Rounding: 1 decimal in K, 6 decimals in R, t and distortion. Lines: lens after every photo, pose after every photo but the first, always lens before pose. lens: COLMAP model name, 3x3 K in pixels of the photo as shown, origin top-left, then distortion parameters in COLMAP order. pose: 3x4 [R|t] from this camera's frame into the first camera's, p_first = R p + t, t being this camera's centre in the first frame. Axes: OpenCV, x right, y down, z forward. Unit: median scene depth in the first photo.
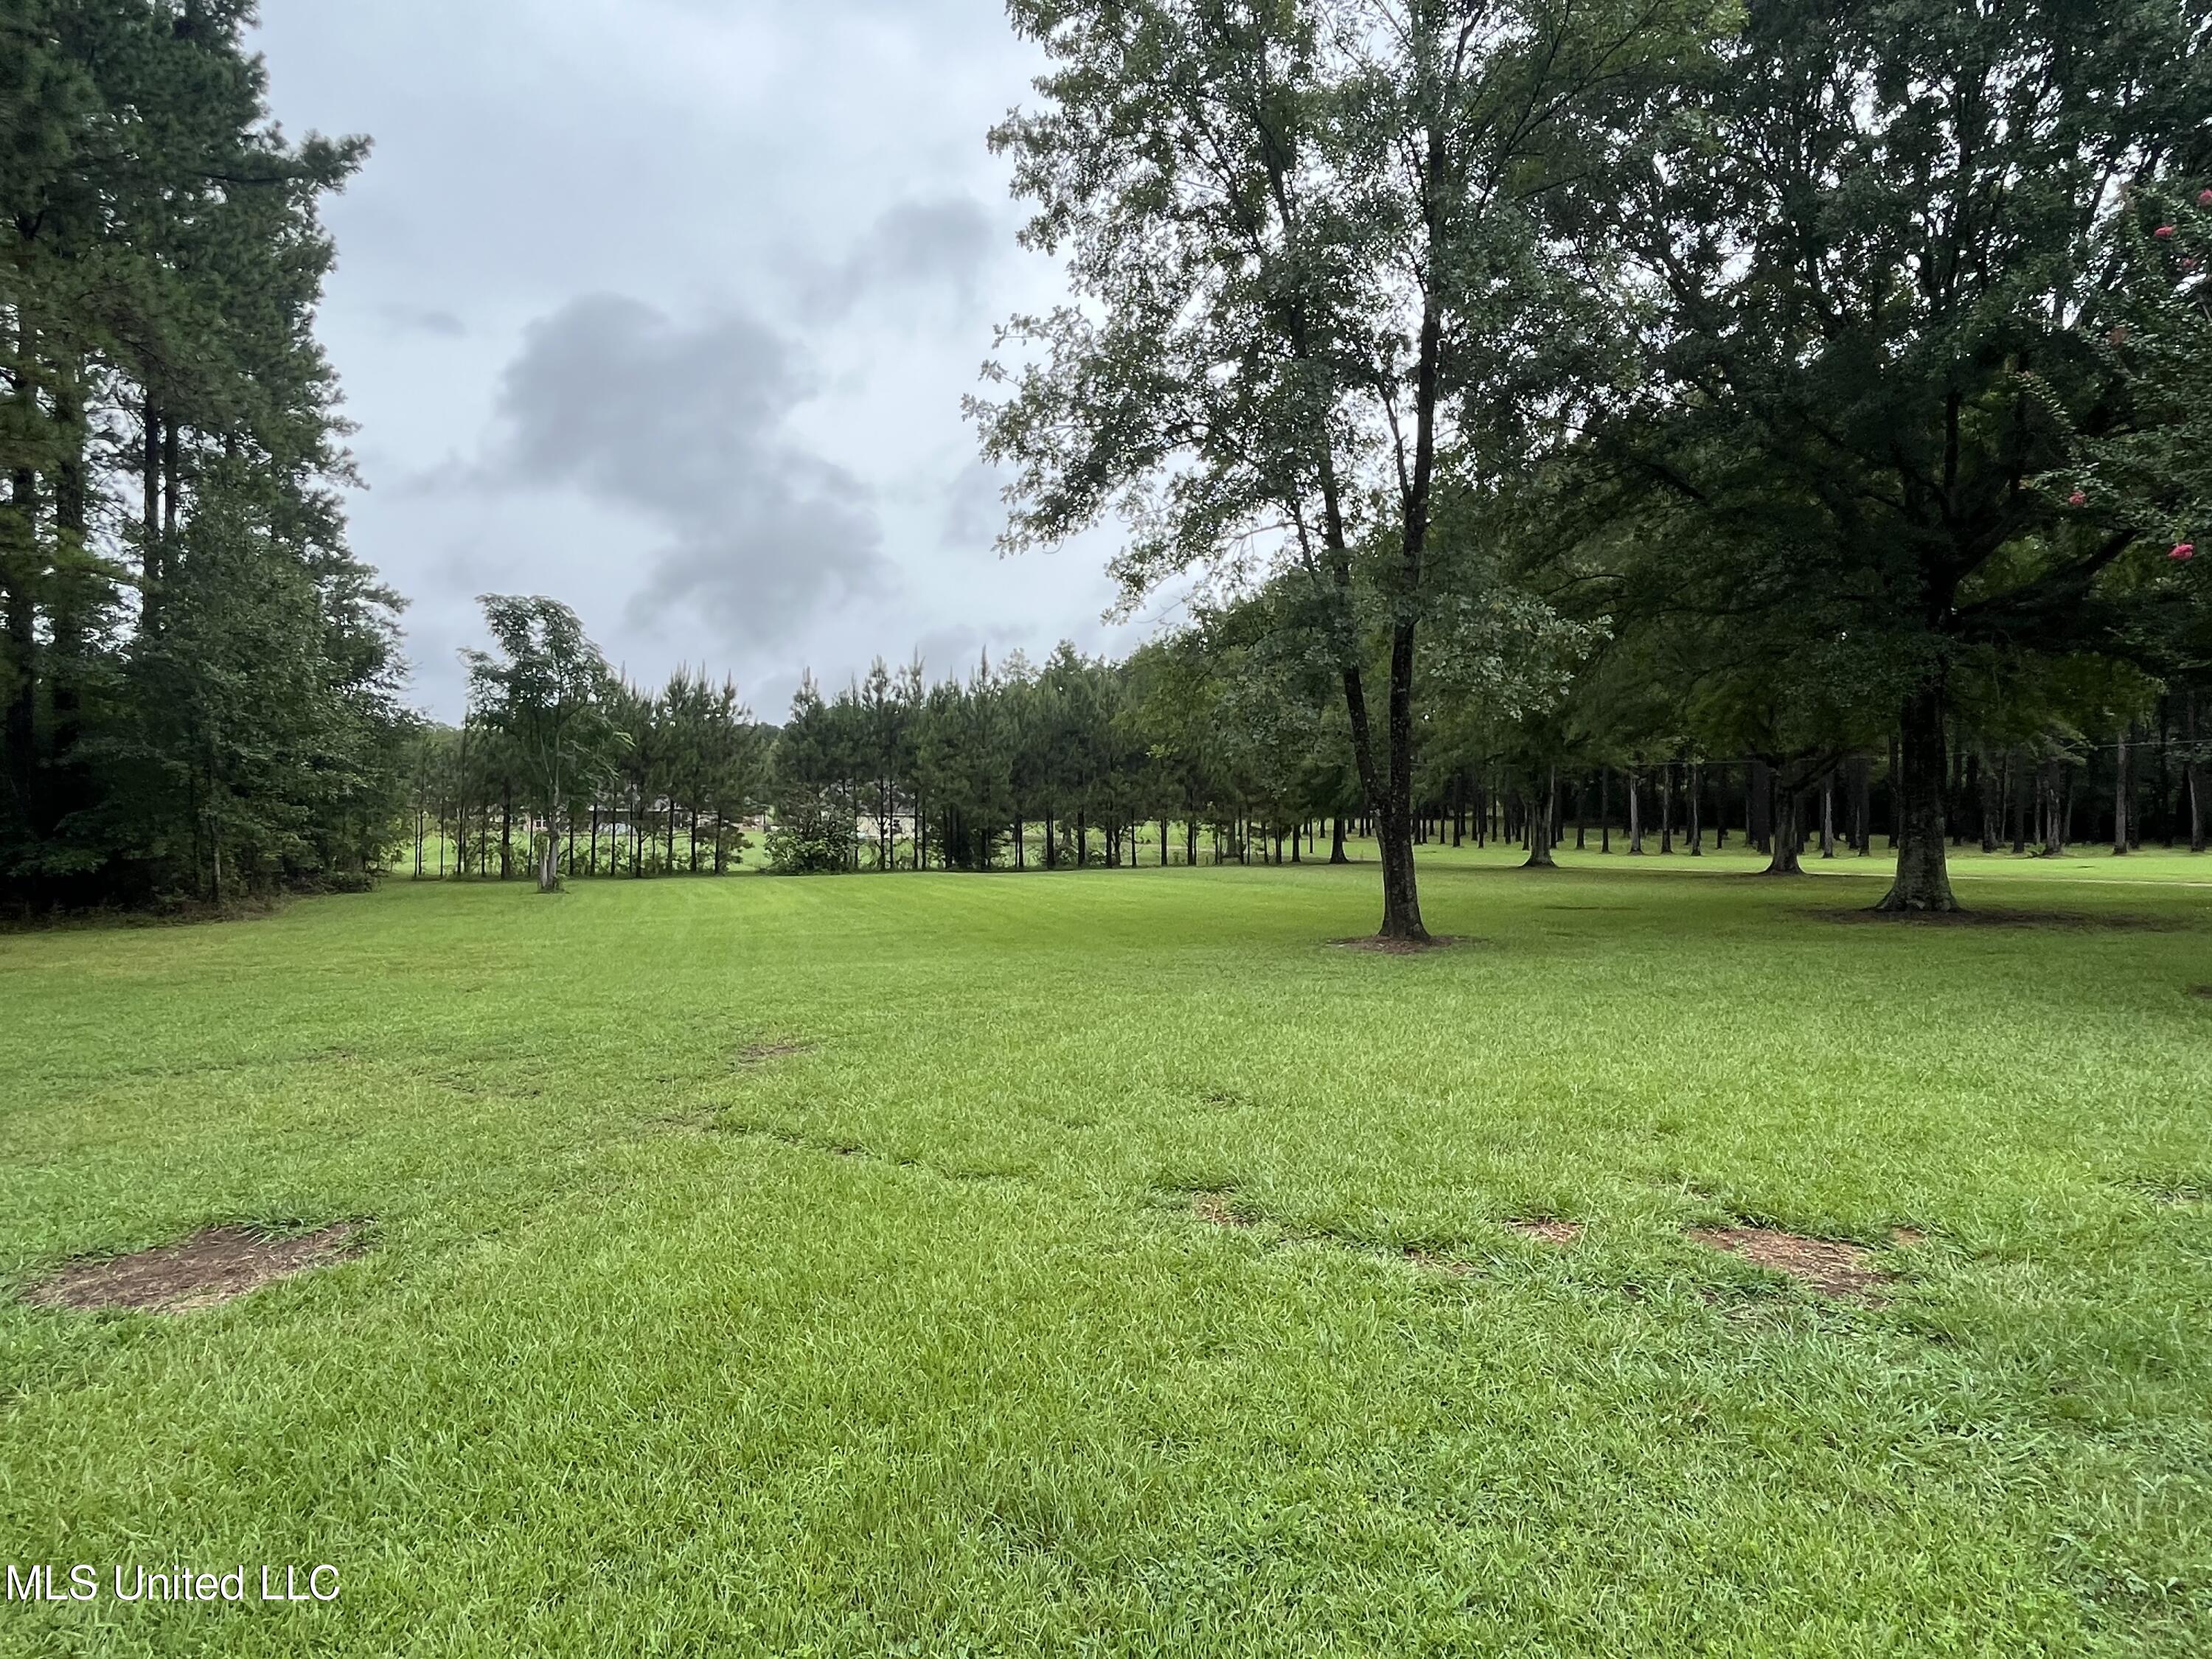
lens RADIAL K [[1227.3, 0, 1056.5], [0, 1227.3, 819.0], [0, 0, 1]] dist [0.005244, -0.005210]
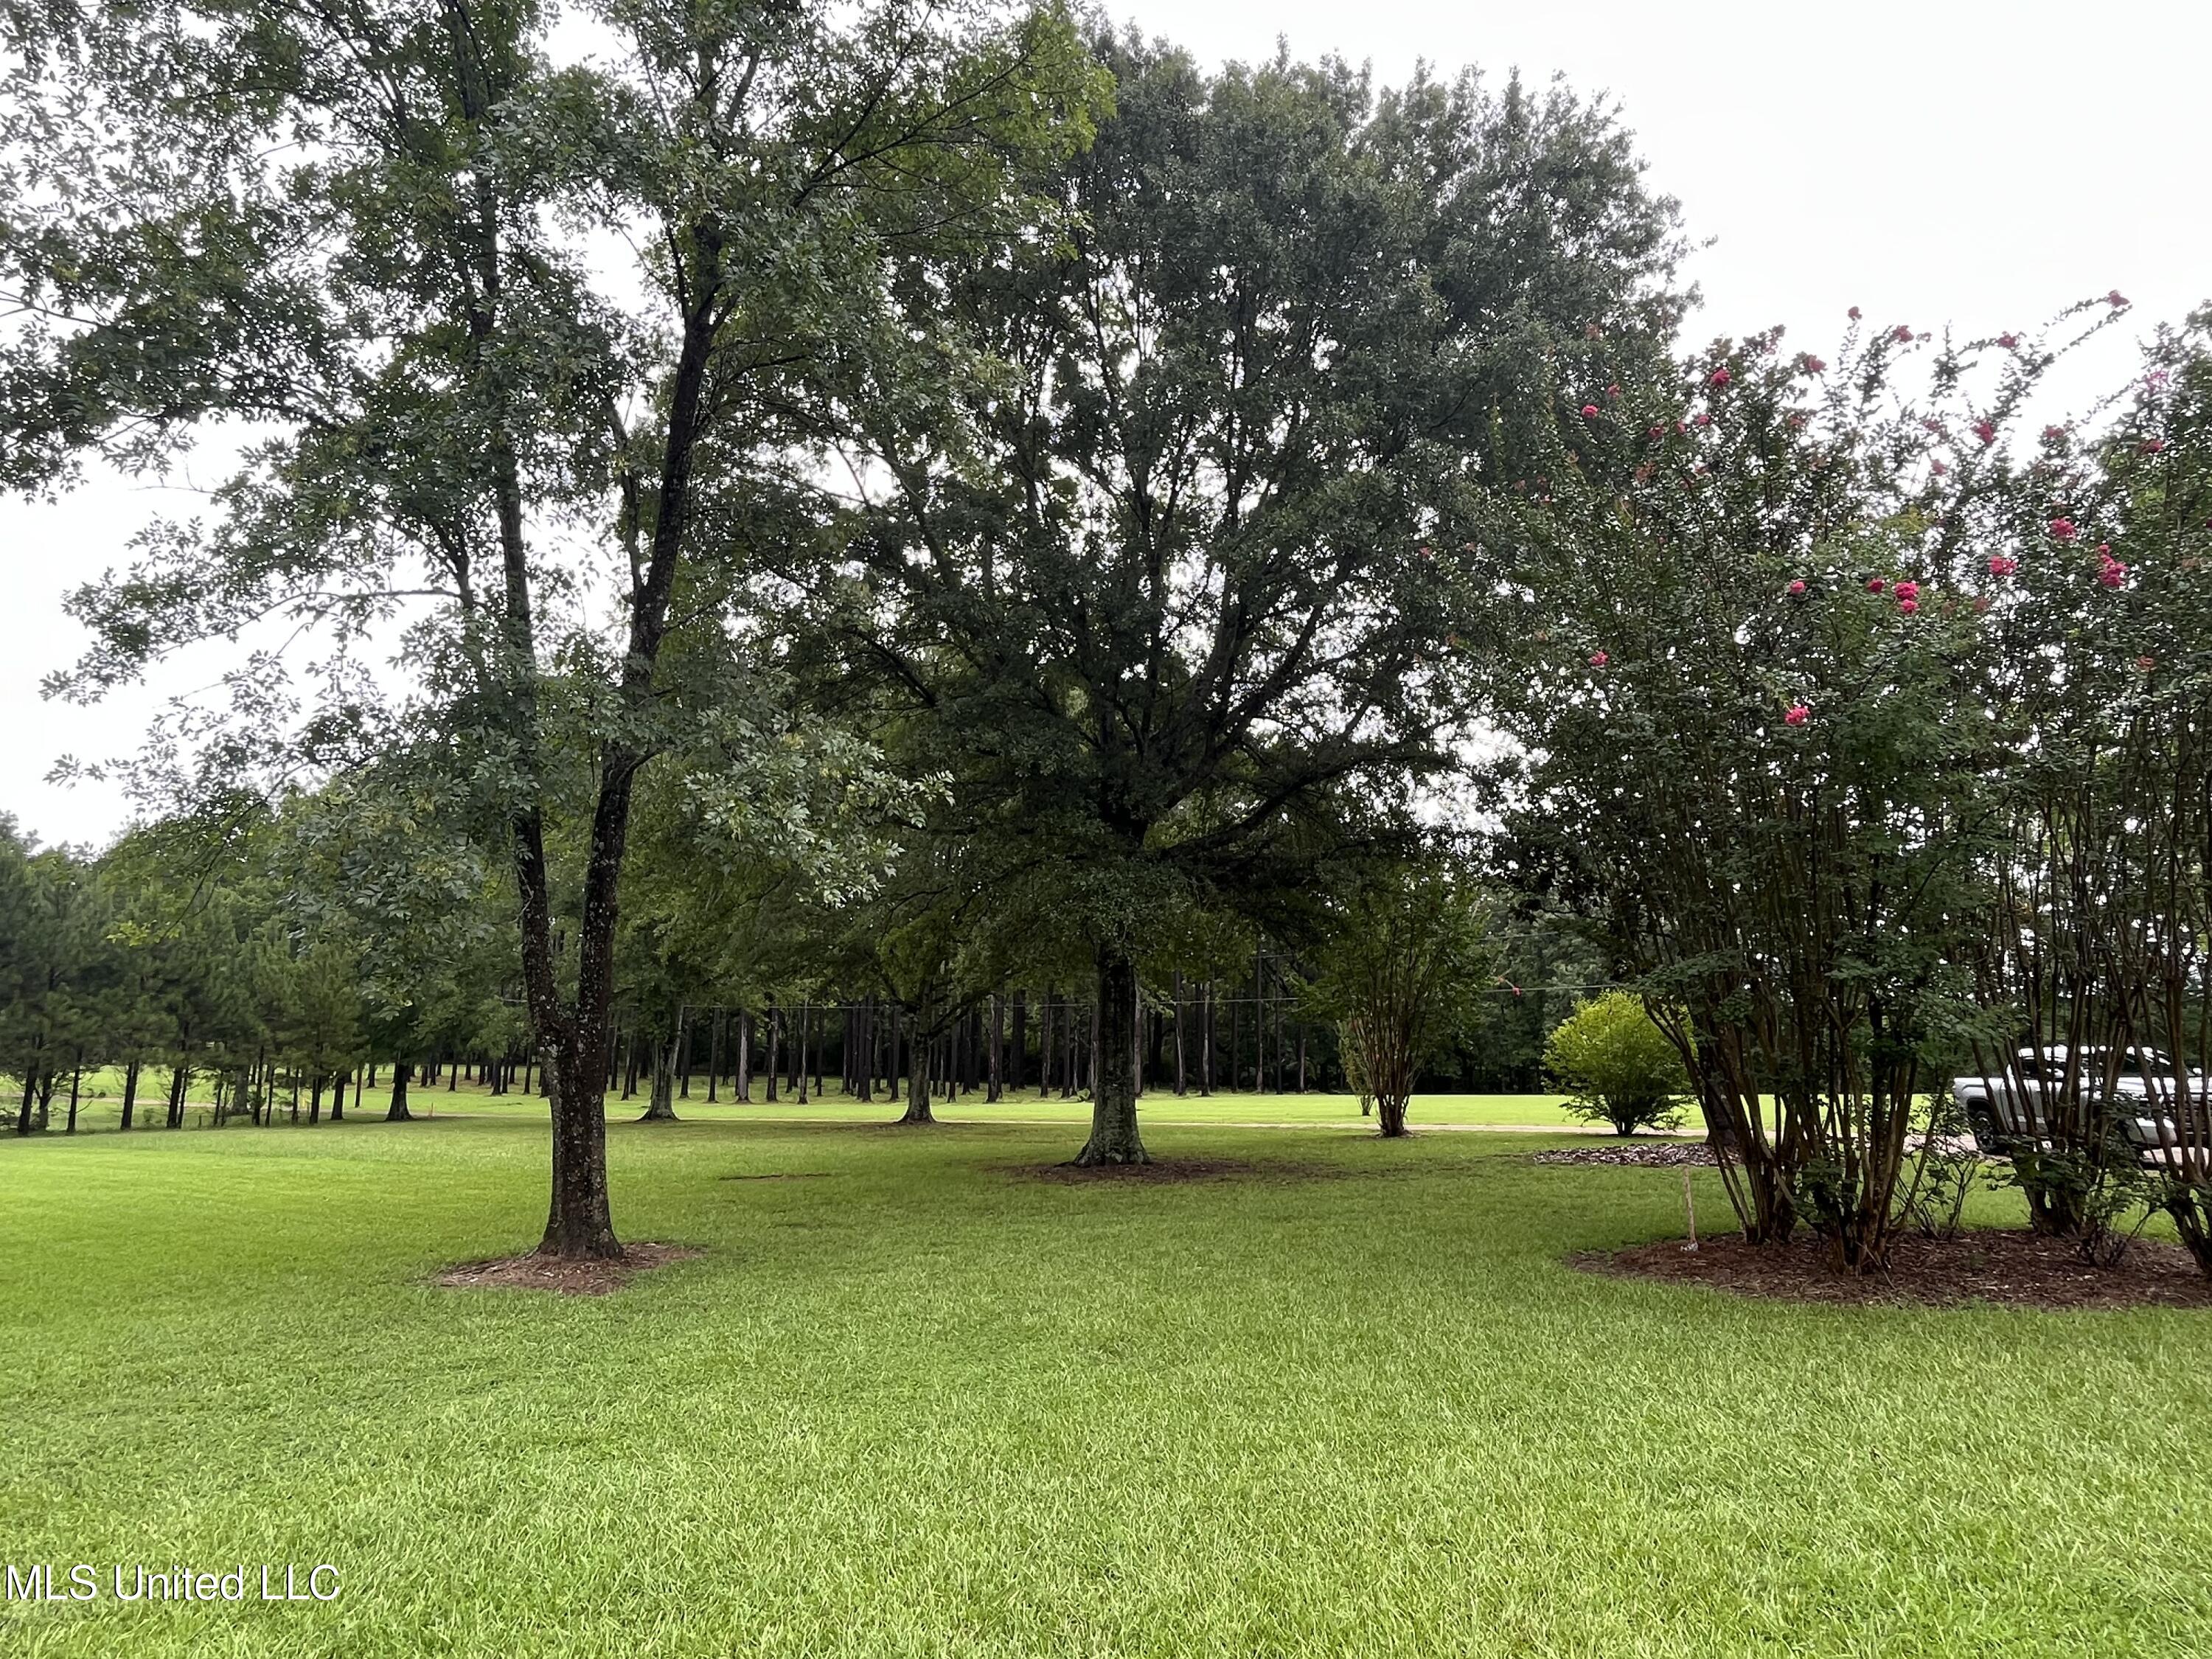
lens RADIAL K [[1227.3, 0, 1083.3], [0, 1227.3, 838.0], [0, 0, 1]] dist [0.005244, -0.005210]
pose [[0.741125, 0.128130, 0.659027, 0.012268], [-0.005518, 0.982749, -0.184863, 0.001239], [-0.671344, 0.133370, 0.729047, 0.127498]]
